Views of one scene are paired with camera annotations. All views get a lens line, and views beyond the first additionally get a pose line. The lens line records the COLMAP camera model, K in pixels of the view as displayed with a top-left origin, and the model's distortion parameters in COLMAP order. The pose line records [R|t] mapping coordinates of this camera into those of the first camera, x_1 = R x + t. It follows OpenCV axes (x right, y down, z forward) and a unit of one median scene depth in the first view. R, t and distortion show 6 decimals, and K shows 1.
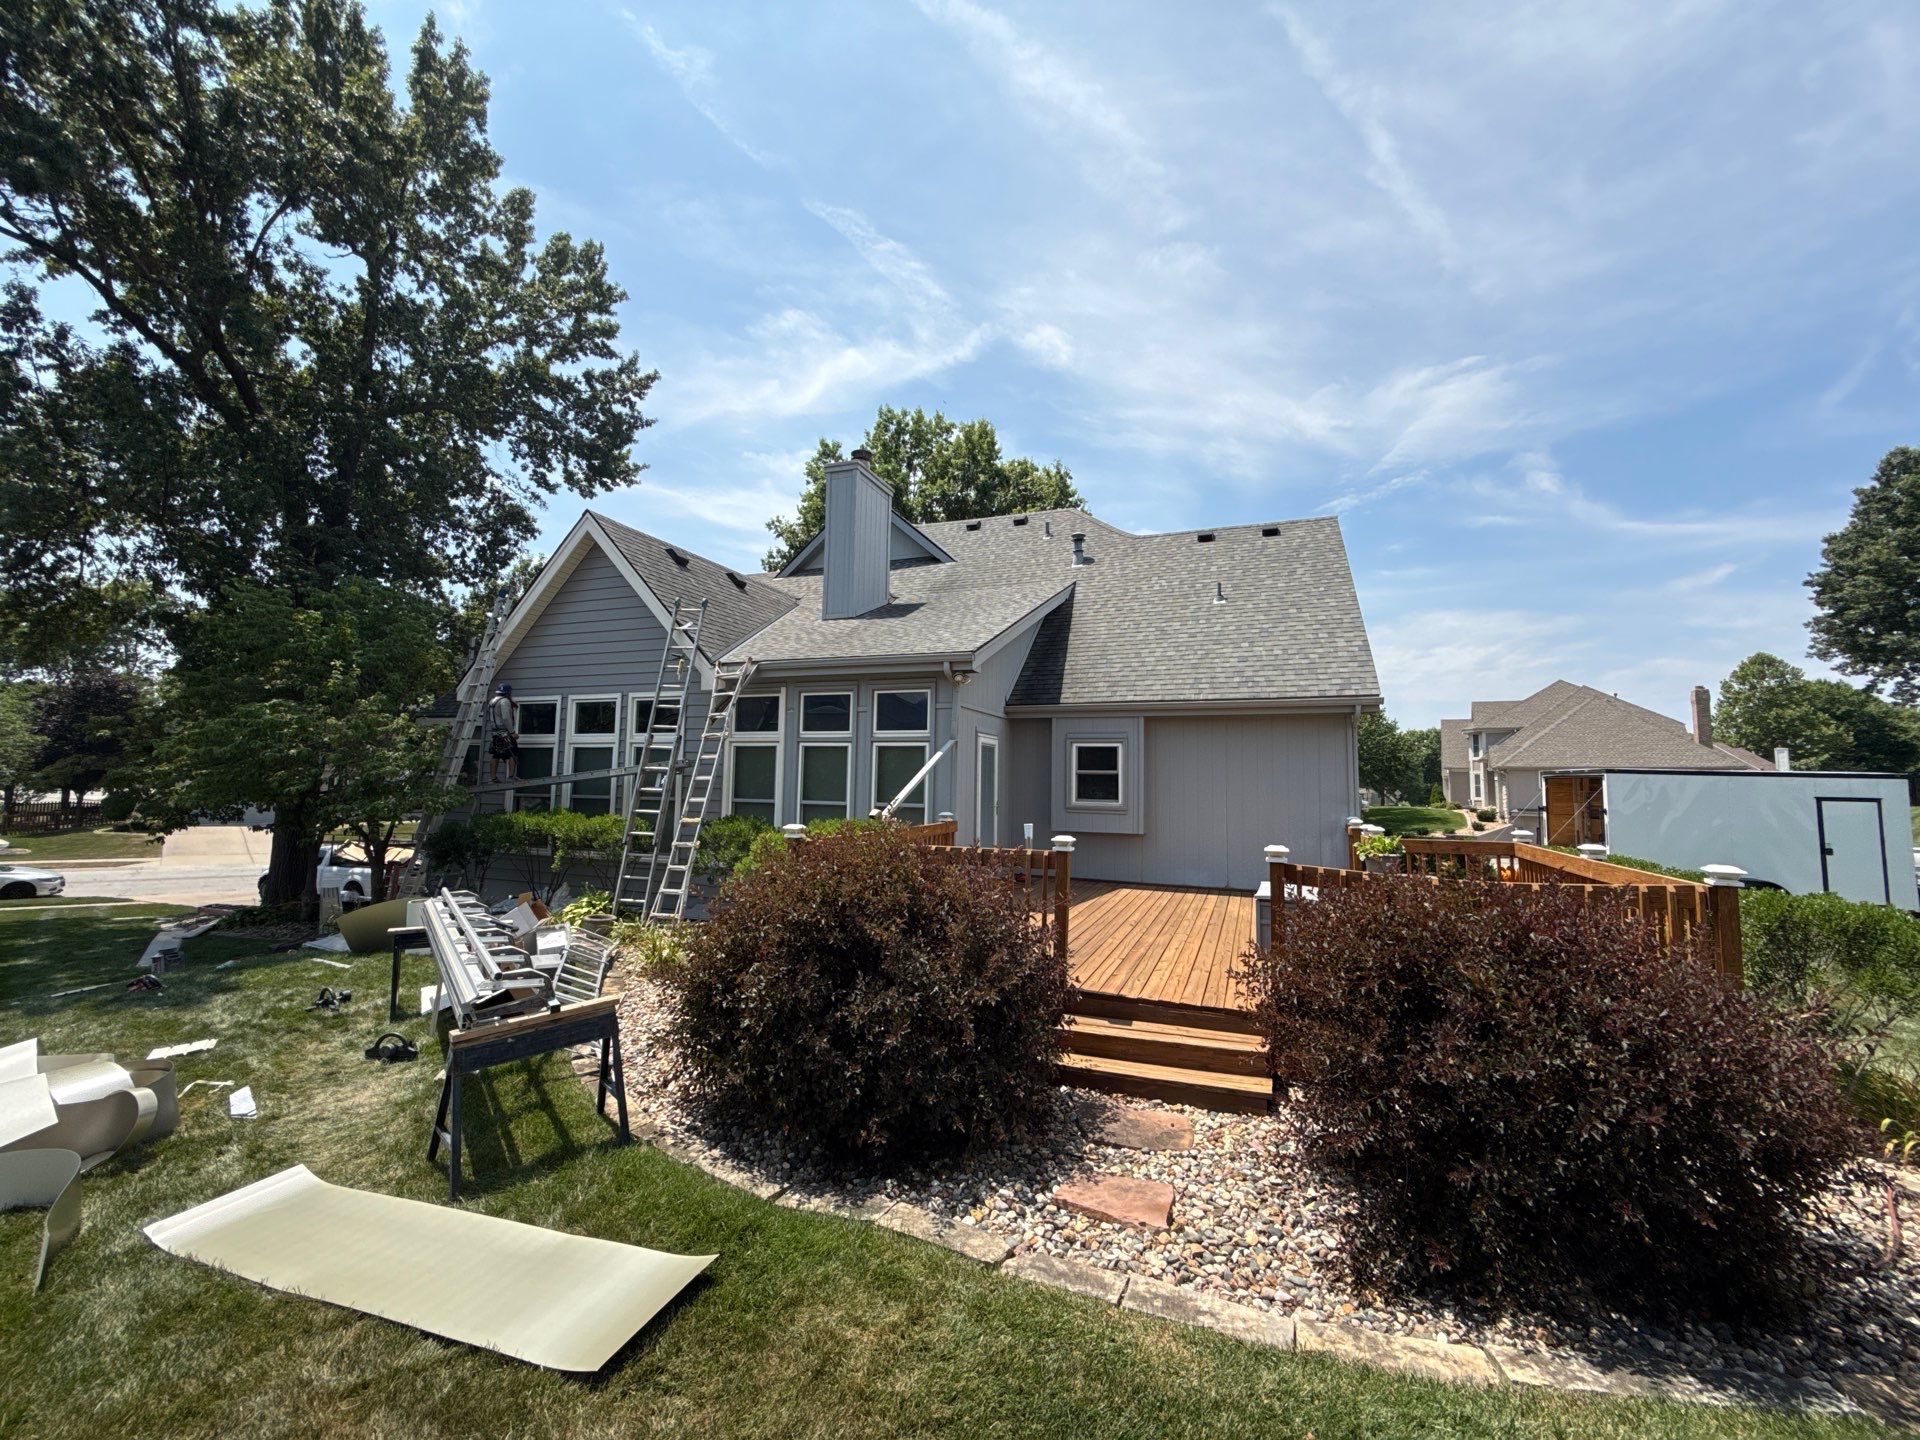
lens RADIAL K [[796.0, 0, 942.8], [0, 796.0, 704.2], [0, 0, 1]] dist [0.001866, -0.000120]
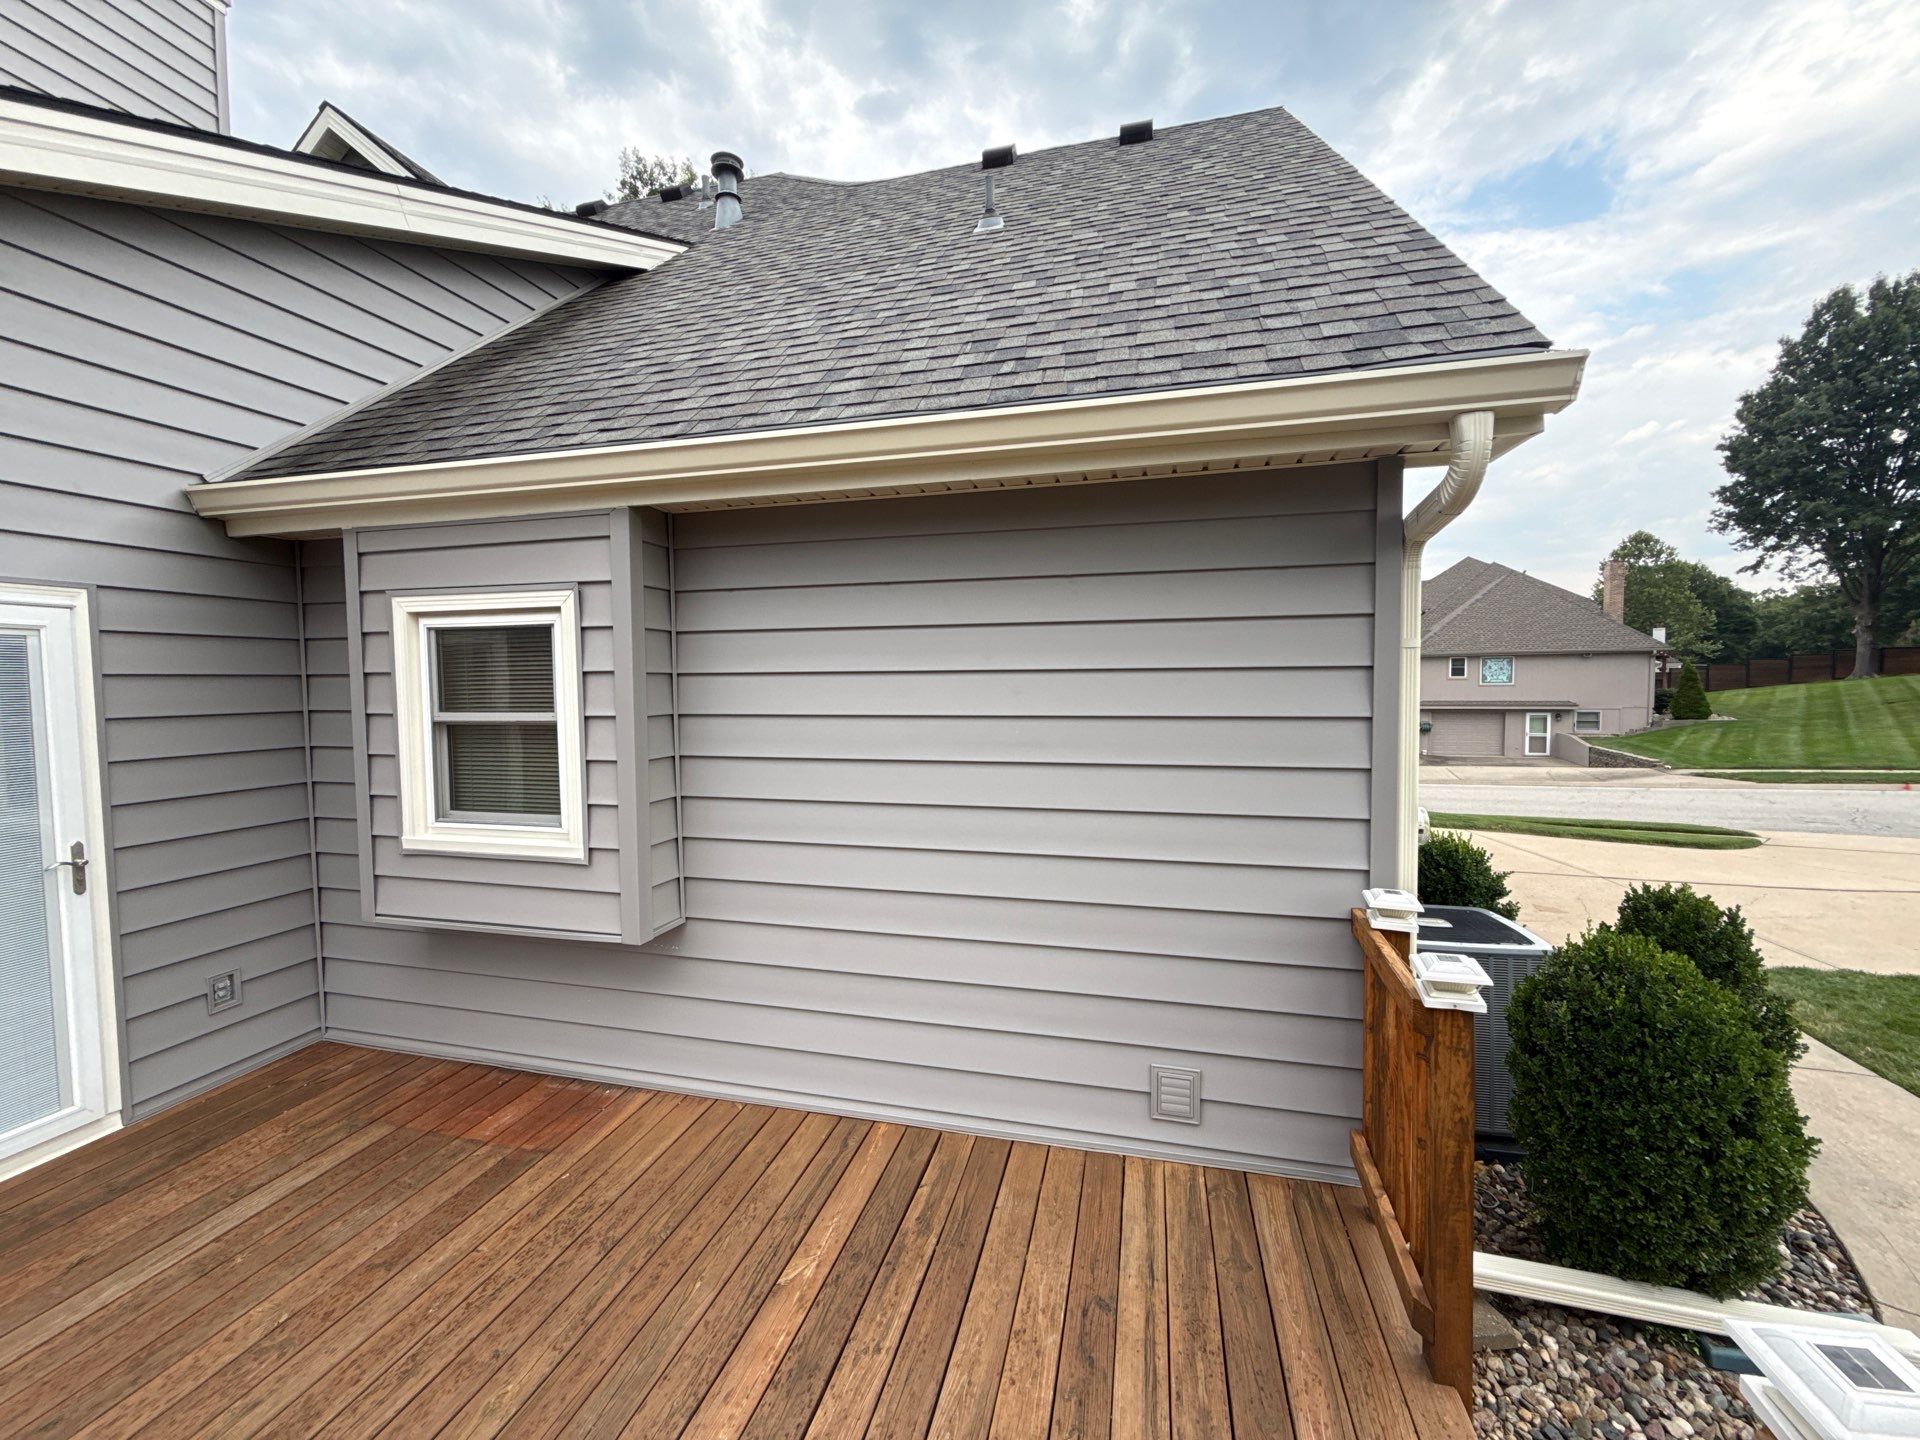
lens RADIAL K [[762.2, 0, 944.9], [0, 762.2, 724.8], [0, 0, 1]] dist [-0.004380, 0.000072]
pose [[0.993491, -0.032126, 0.109284, 0.253504], [0.014515, 0.987288, 0.158277, 0.037367], [-0.112980, -0.155660, 0.981328, 0.551261]]
